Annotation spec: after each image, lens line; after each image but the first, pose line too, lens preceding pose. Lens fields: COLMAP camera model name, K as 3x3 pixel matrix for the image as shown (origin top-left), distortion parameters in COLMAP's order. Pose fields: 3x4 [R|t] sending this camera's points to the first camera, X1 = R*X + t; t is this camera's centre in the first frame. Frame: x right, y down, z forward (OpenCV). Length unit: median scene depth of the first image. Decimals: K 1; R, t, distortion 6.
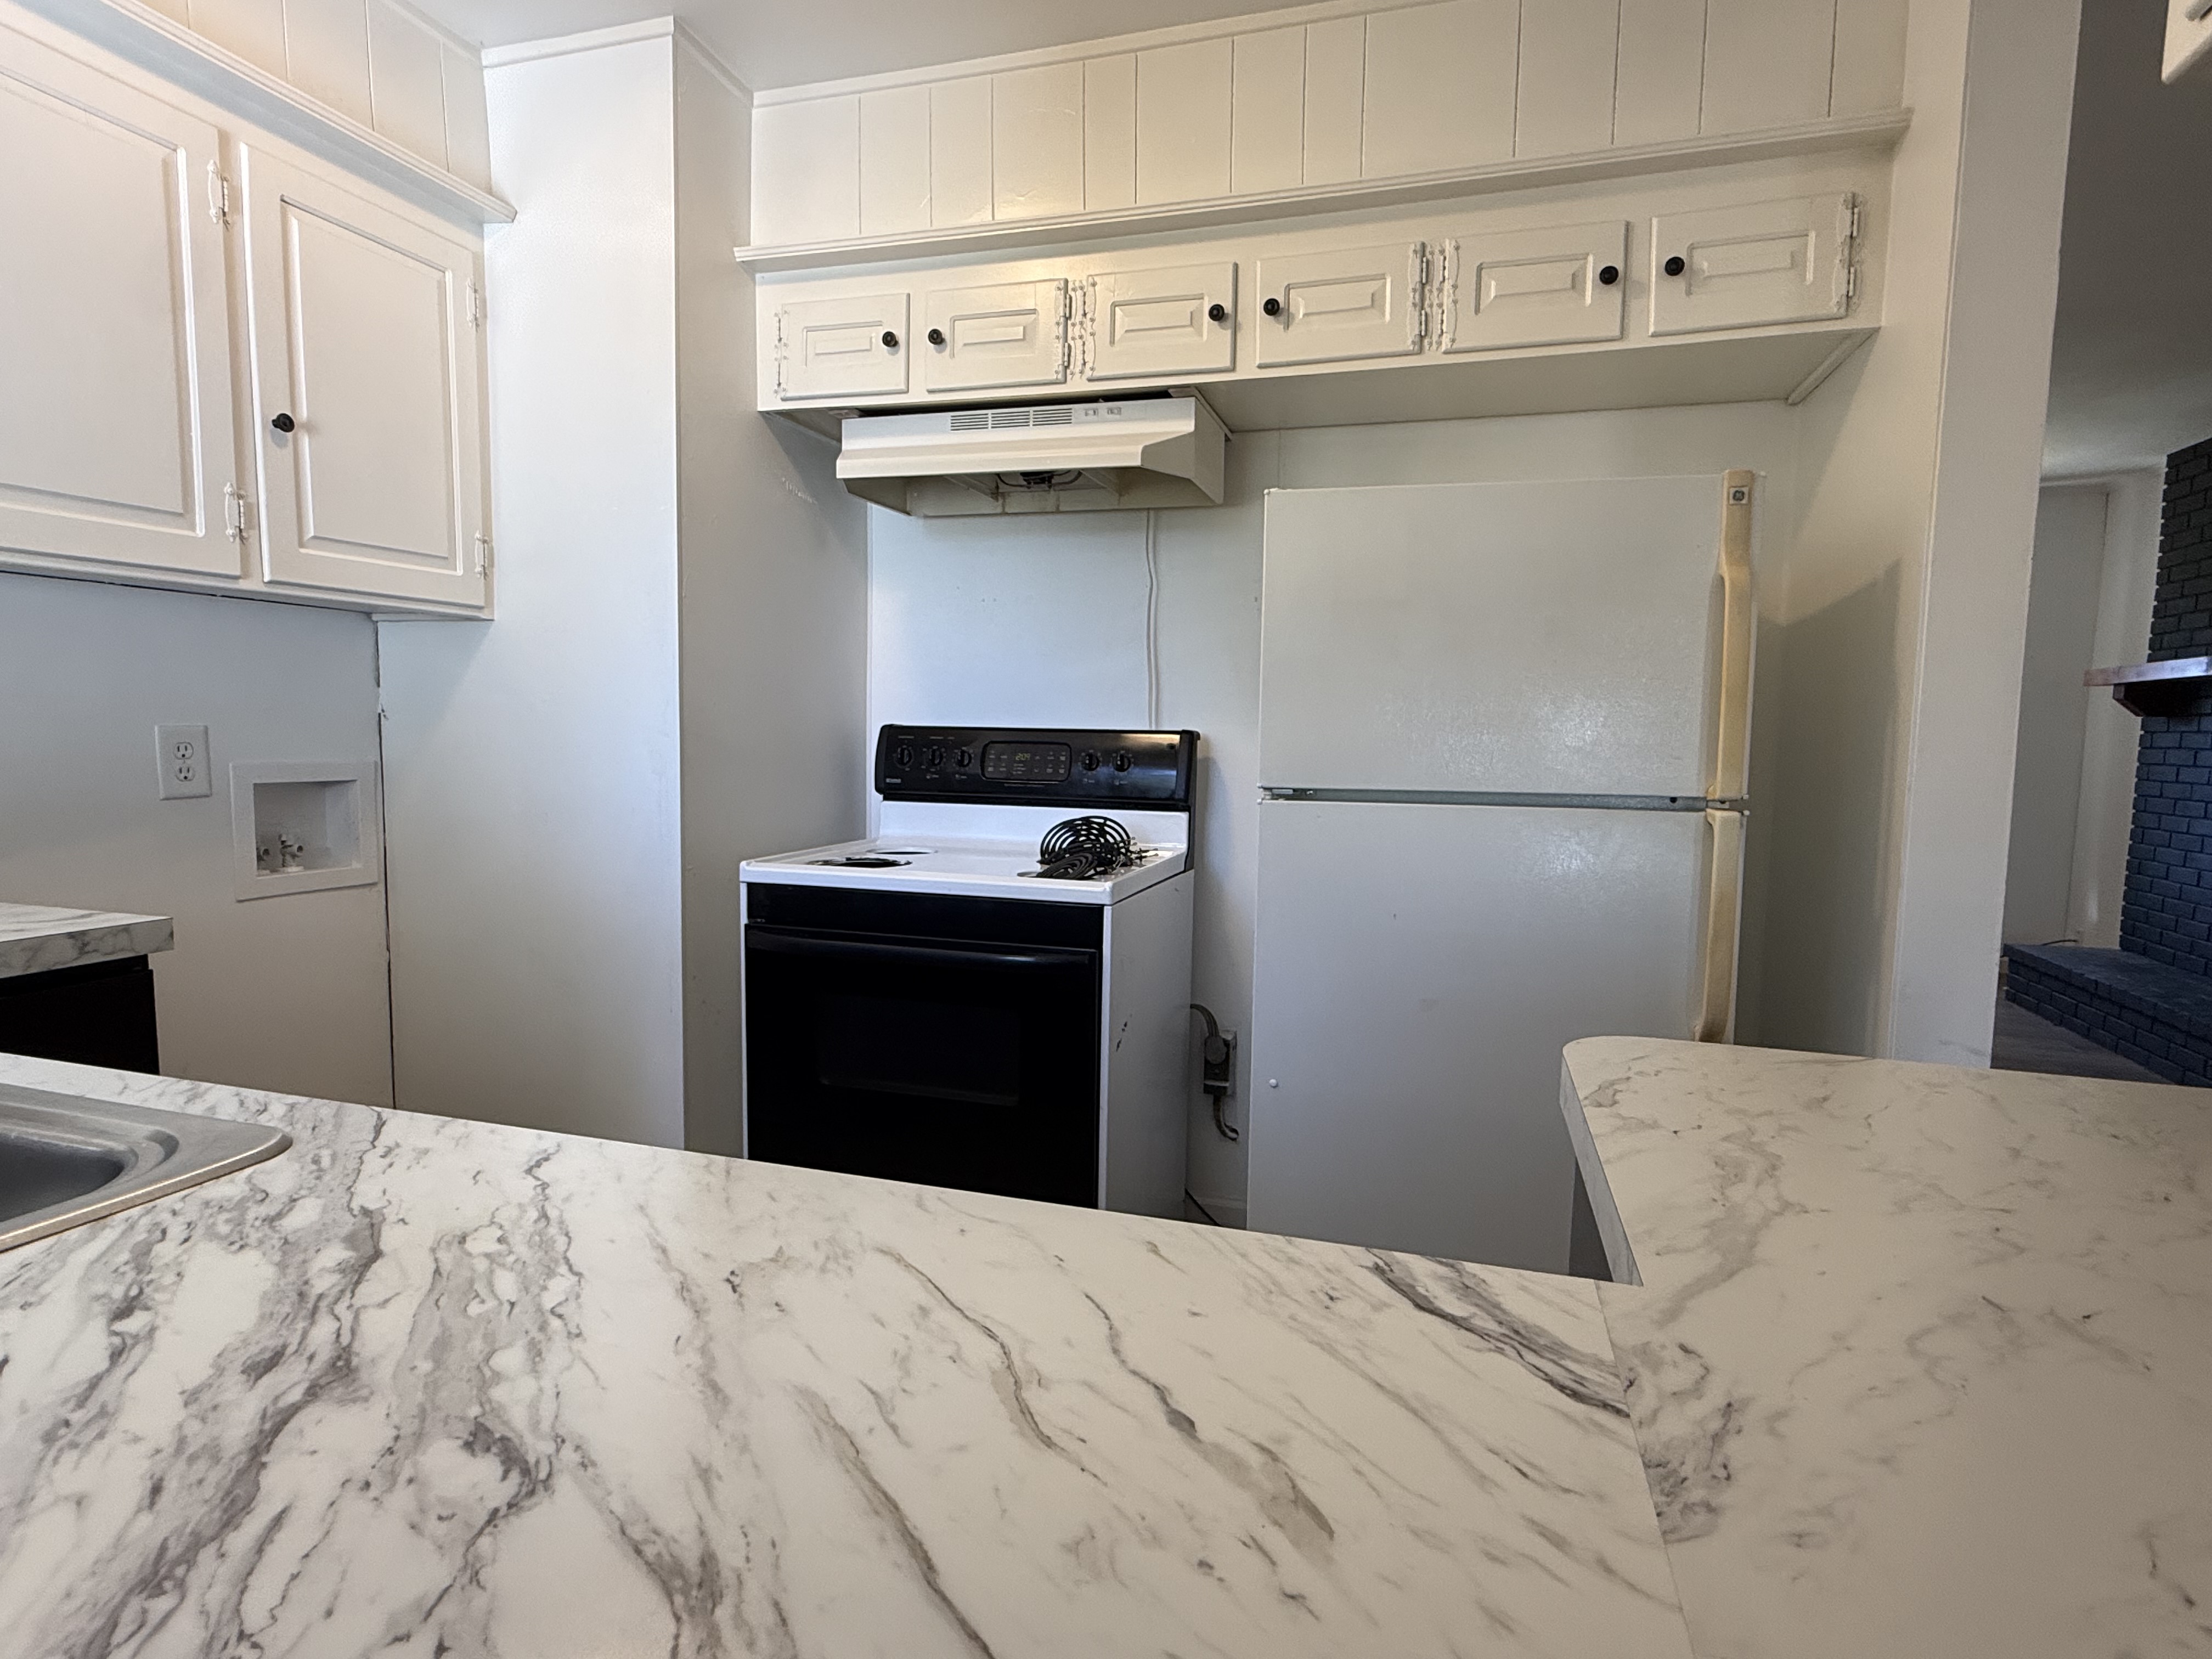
lens RADIAL K [[1155.8, 0, 1092.9], [0, 1155.8, 844.0], [0, 0, 1]] dist [-0.002226, 0.001107]
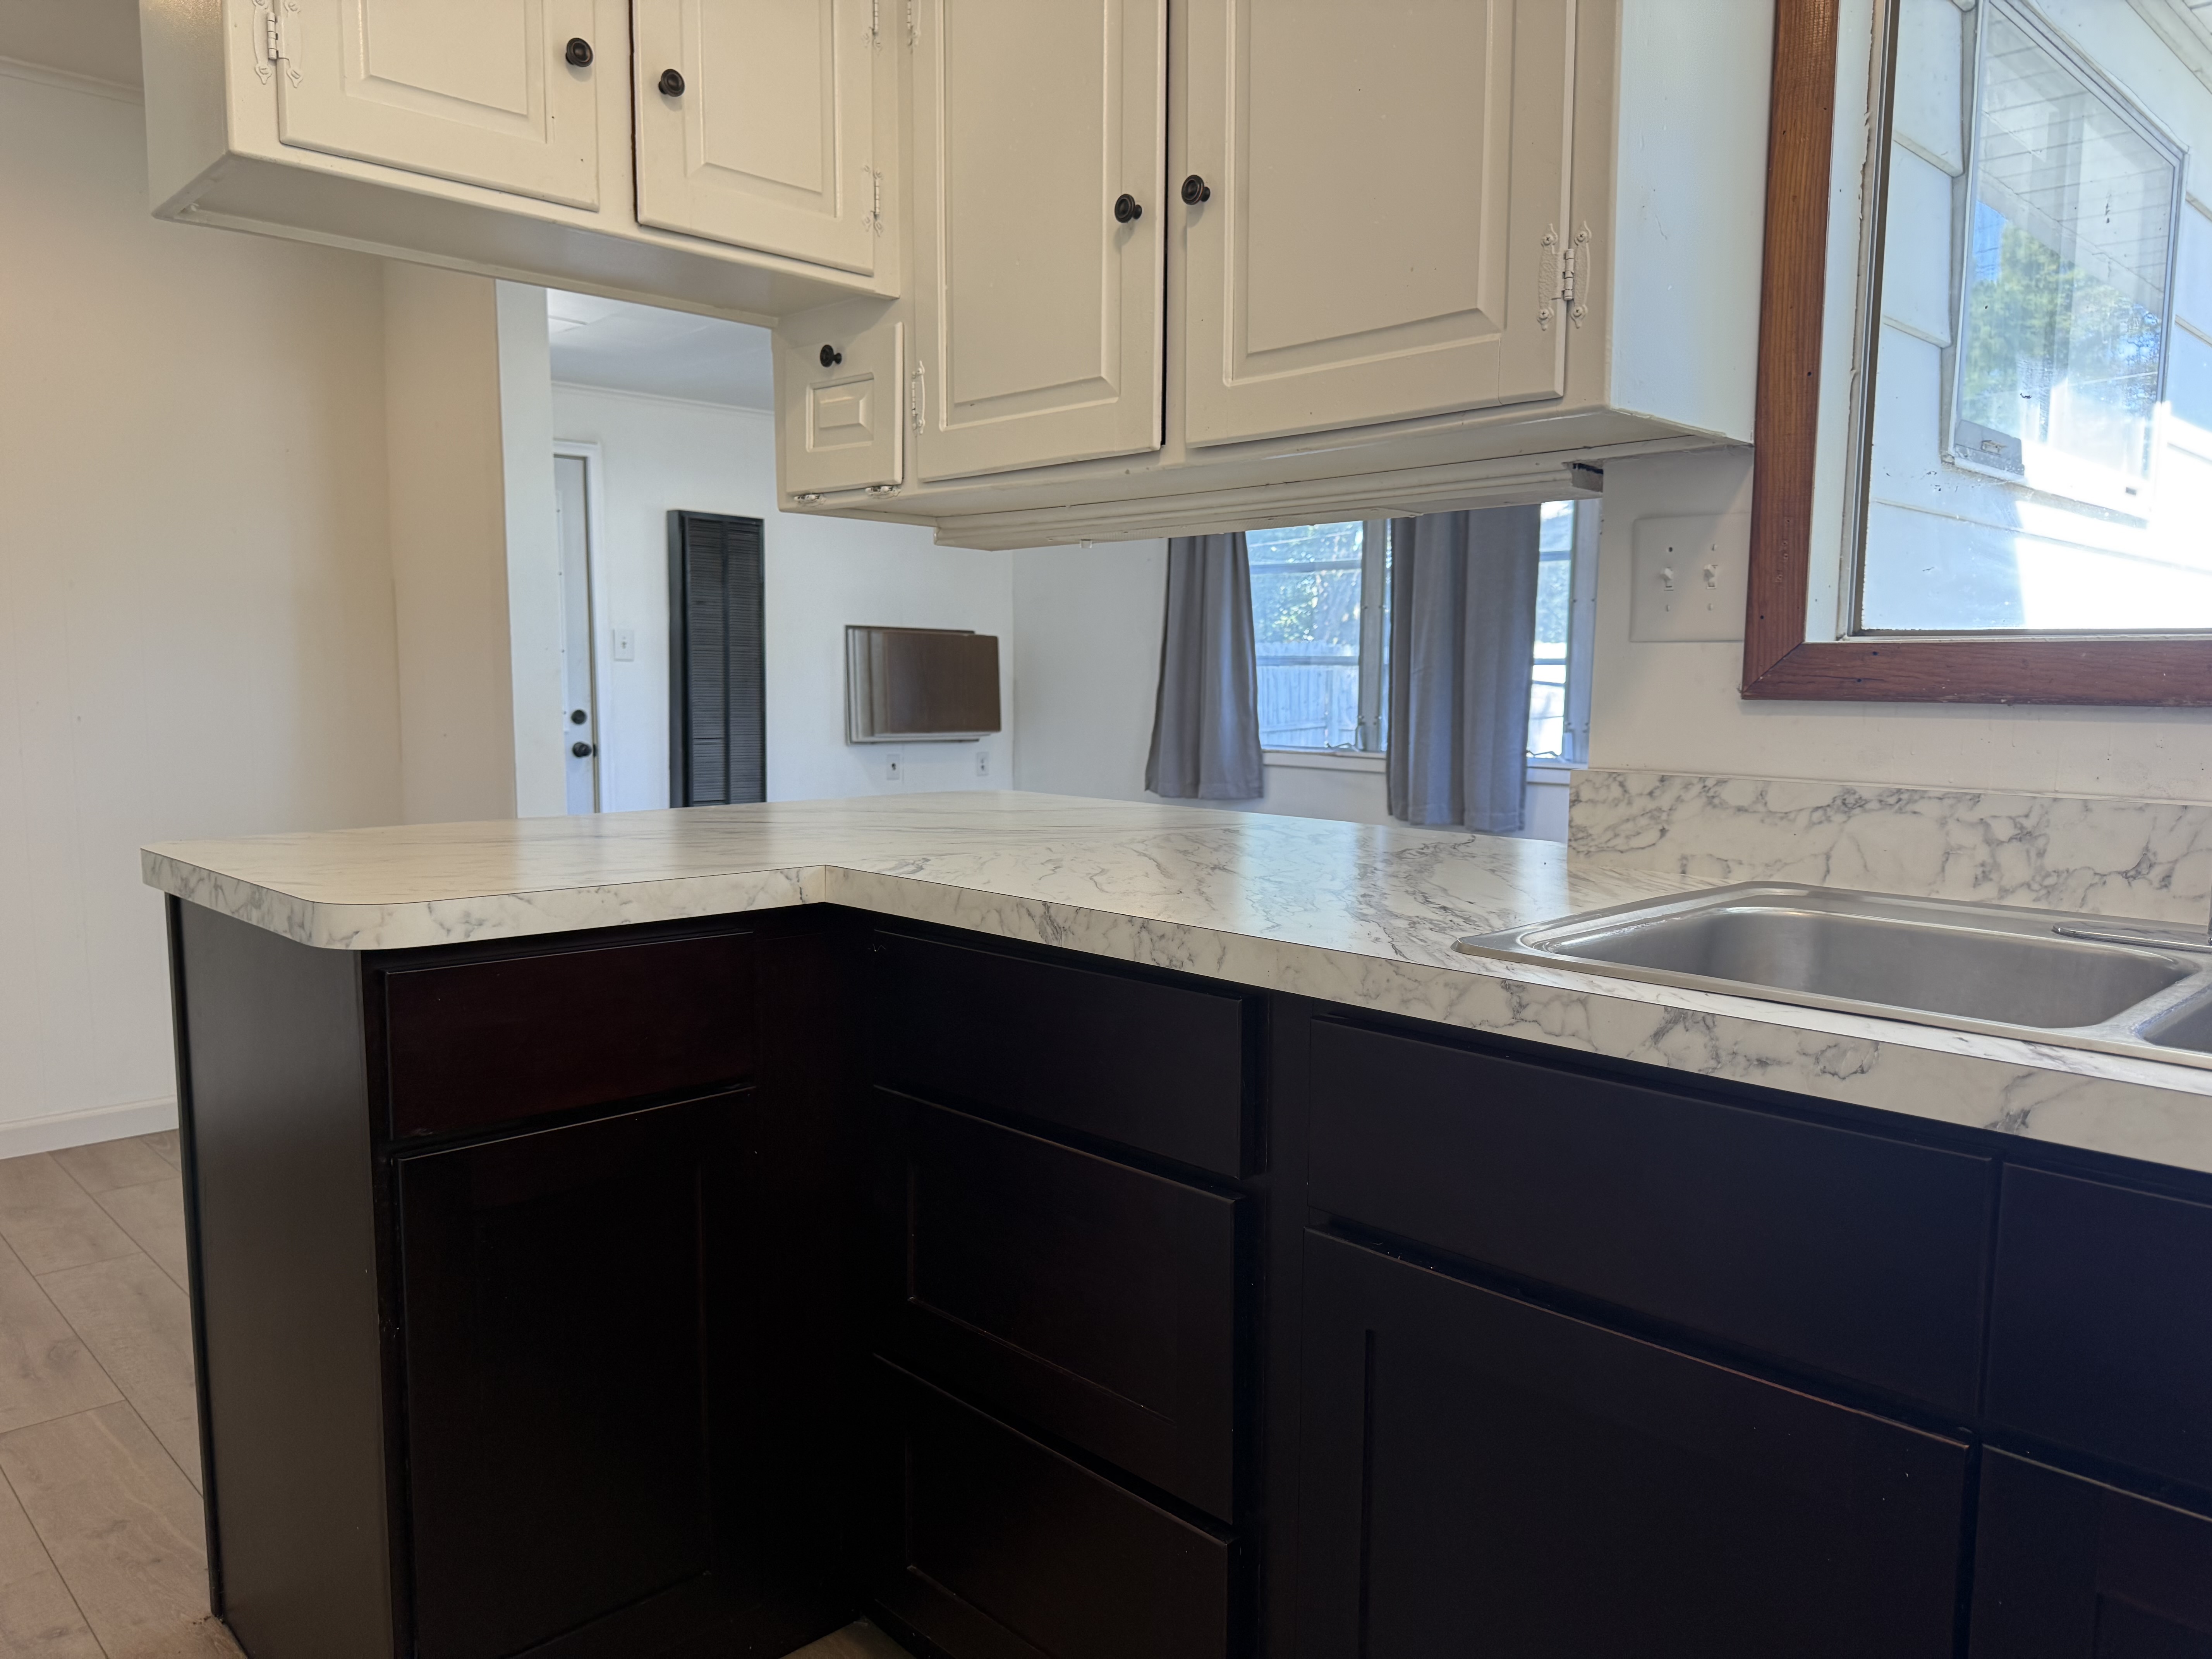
lens RADIAL K [[1563.5, 0, 1112.0], [0, 1563.5, 860.1], [0, 0, 1]] dist [0.030730, -0.031618]
pose [[-0.877095, -0.084831, 0.472766, -0.385594], [0.020041, 0.976960, 0.212481, -0.071146], [-0.479898, 0.195841, -0.855187, 0.871049]]
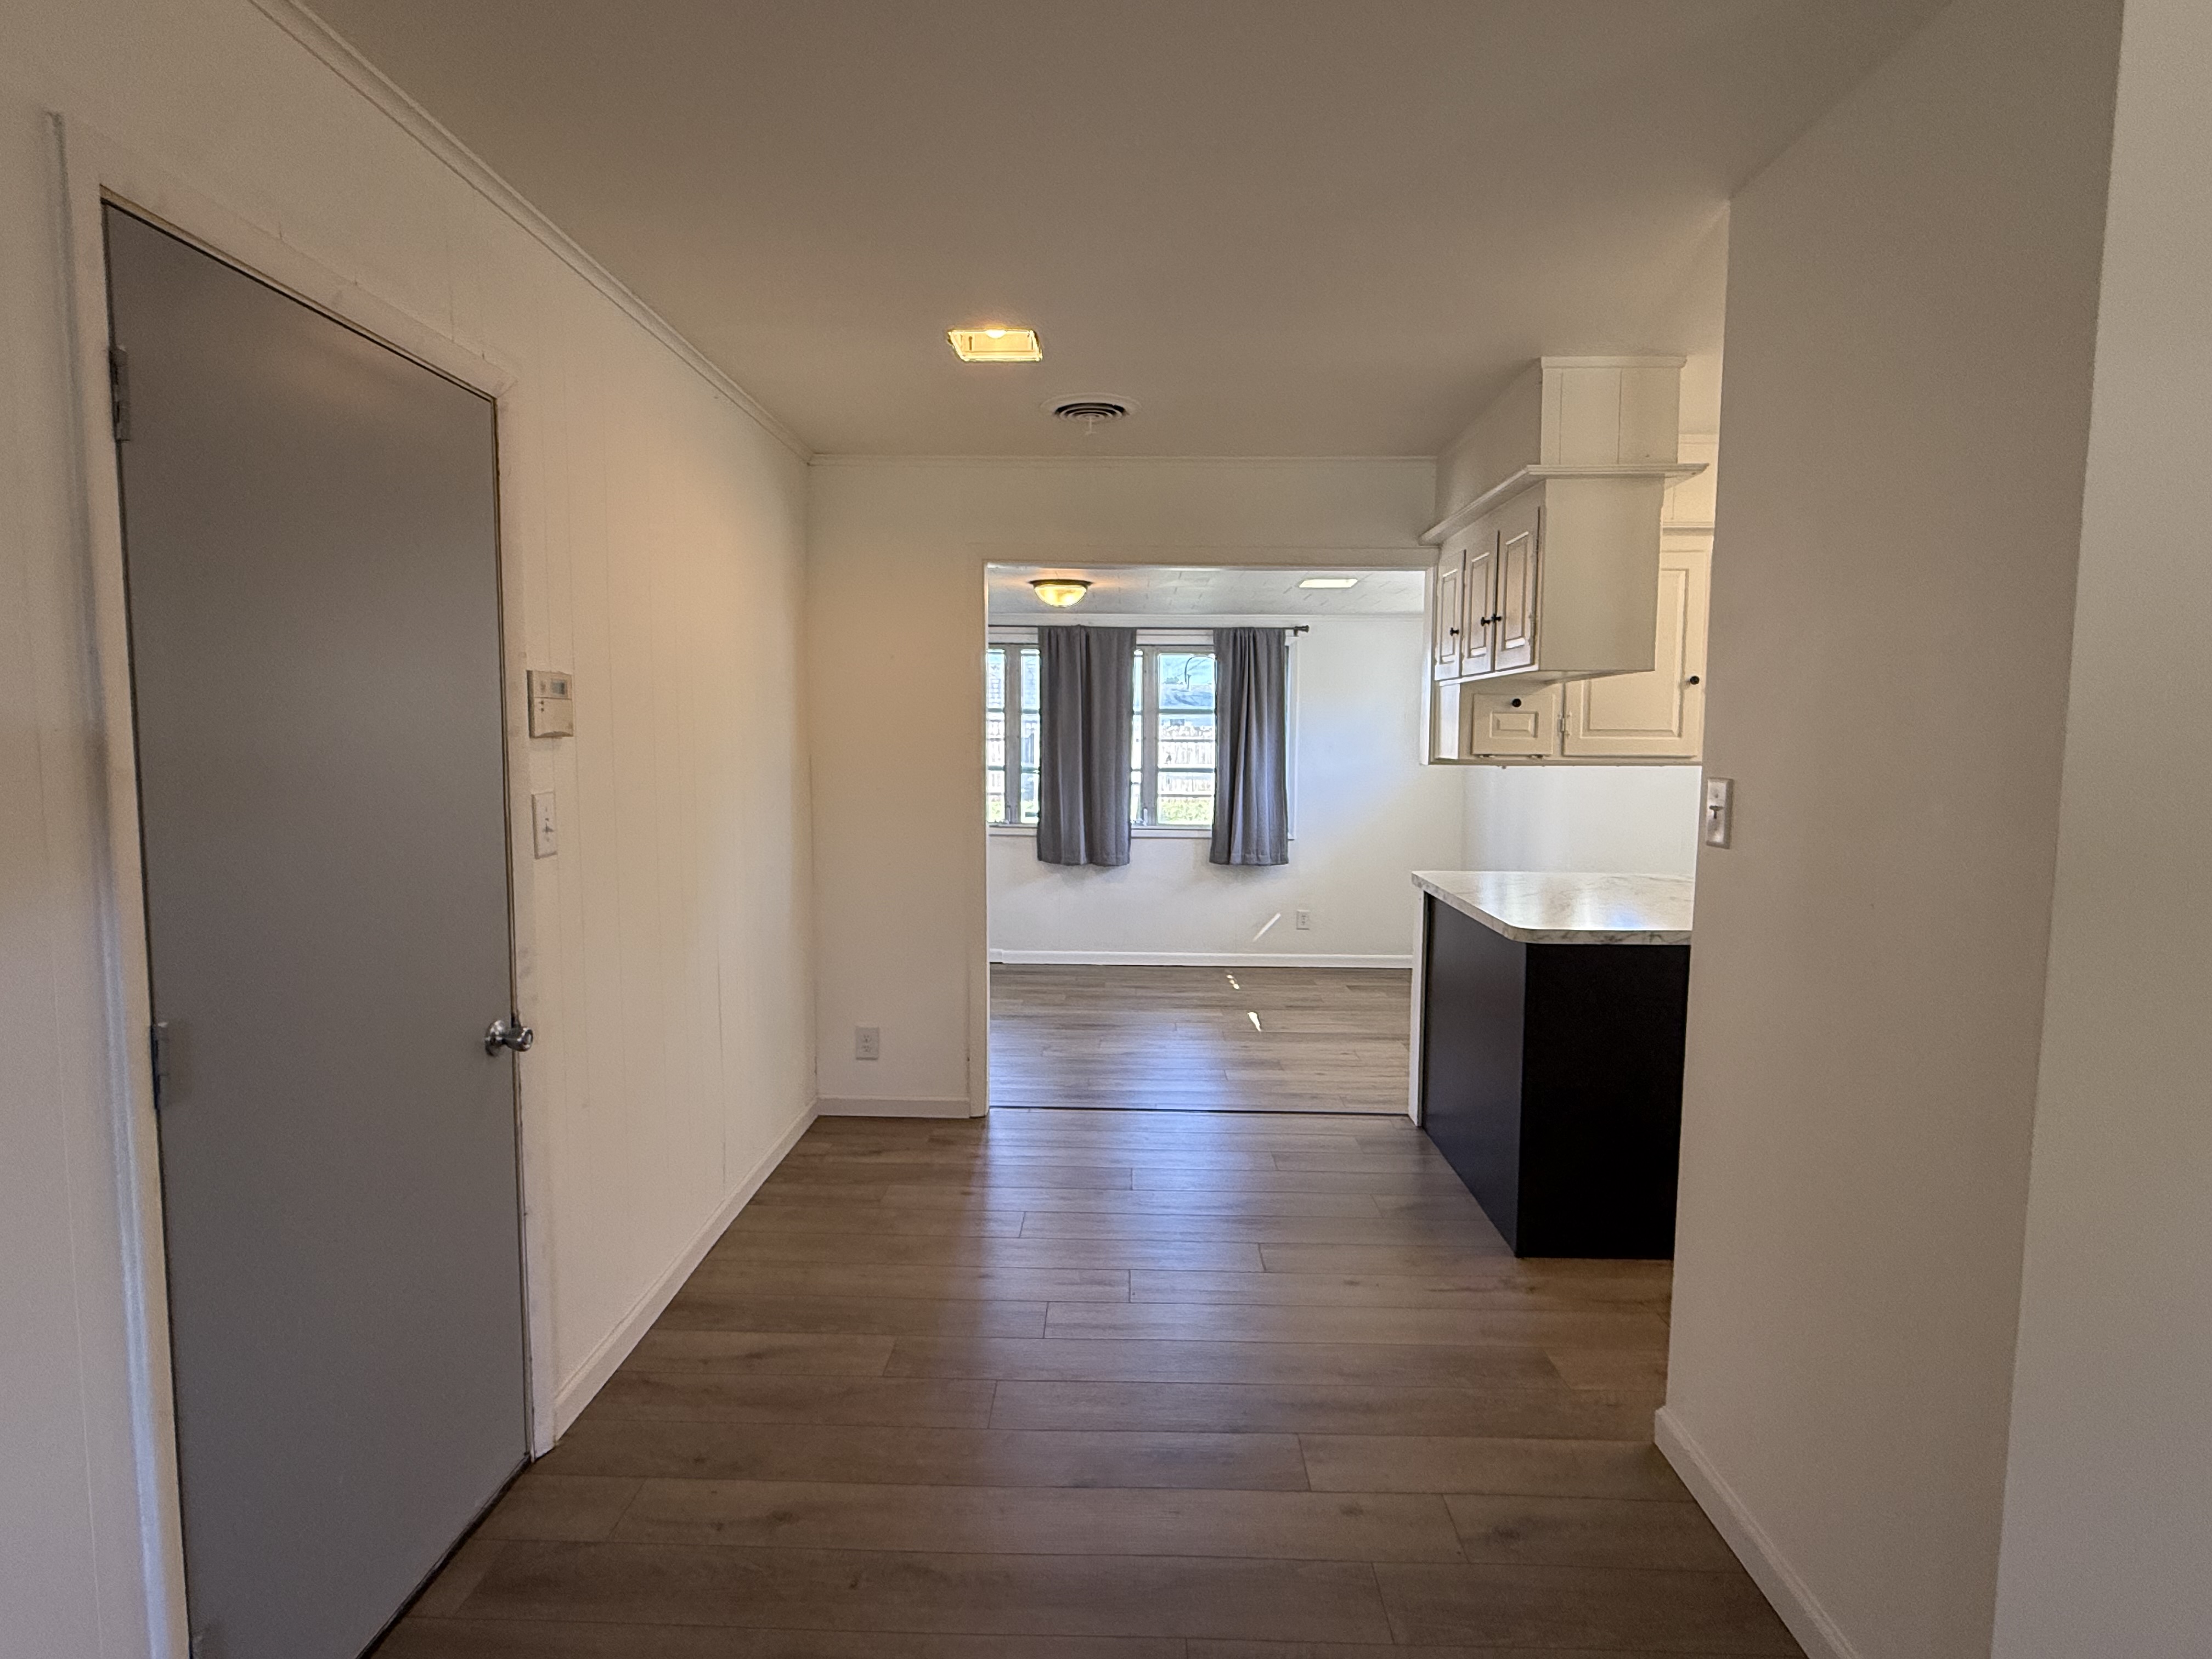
lens RADIAL K [[1155.8, 0, 1105.5], [0, 1155.8, 831.1], [0, 0, 1]] dist [-0.002226, 0.001107]
pose [[-0.962280, -0.004118, -0.272029, 1.436784], [-0.052655, 0.983798, 0.171373, -0.258633], [0.266916, 0.179232, -0.946906, 1.636771]]
